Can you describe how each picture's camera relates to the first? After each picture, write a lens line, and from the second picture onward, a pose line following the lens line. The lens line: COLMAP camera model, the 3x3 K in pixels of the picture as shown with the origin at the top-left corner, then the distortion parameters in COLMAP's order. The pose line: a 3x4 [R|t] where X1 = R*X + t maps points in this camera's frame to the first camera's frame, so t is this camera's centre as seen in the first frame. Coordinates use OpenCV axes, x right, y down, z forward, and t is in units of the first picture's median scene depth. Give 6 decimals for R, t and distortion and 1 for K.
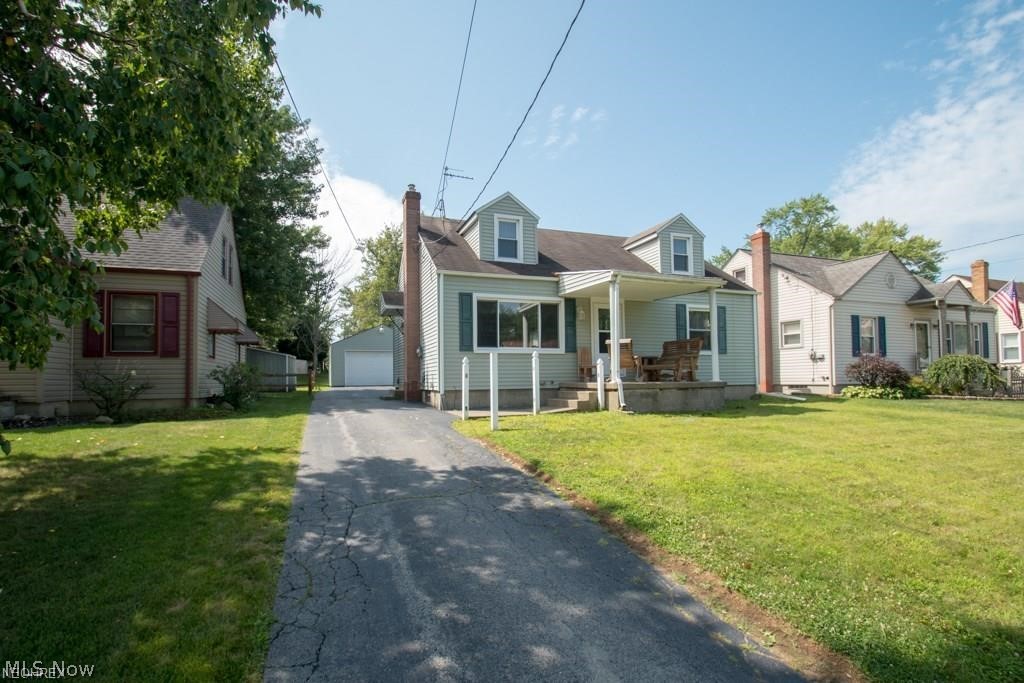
lens RADIAL K [[475.2, 0, 512.0], [0, 475.2, 344.0], [0, 0, 1]] dist [-0.005092, -0.000521]
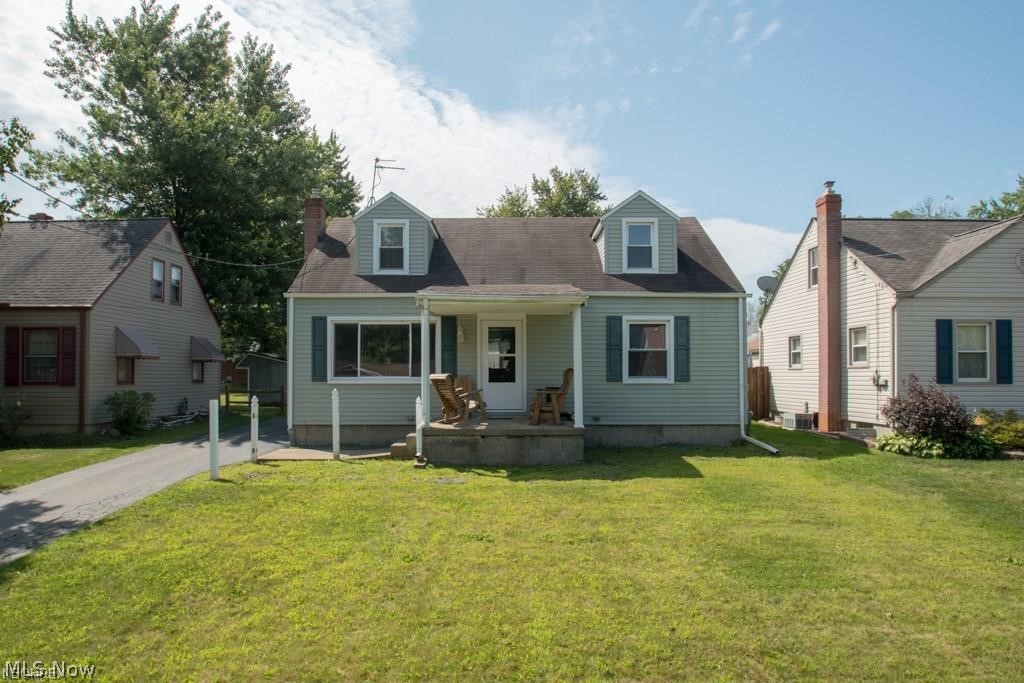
lens RADIAL K [[619.2, 0, 512.7], [0, 619.2, 346.6], [0, 0, 1]] dist [-0.027779, -0.000357]
pose [[0.941732, -0.004715, -0.336331, 0.586766], [0.013791, 0.999602, 0.024601, -0.068346], [0.336081, -0.027806, 0.941423, 0.019967]]
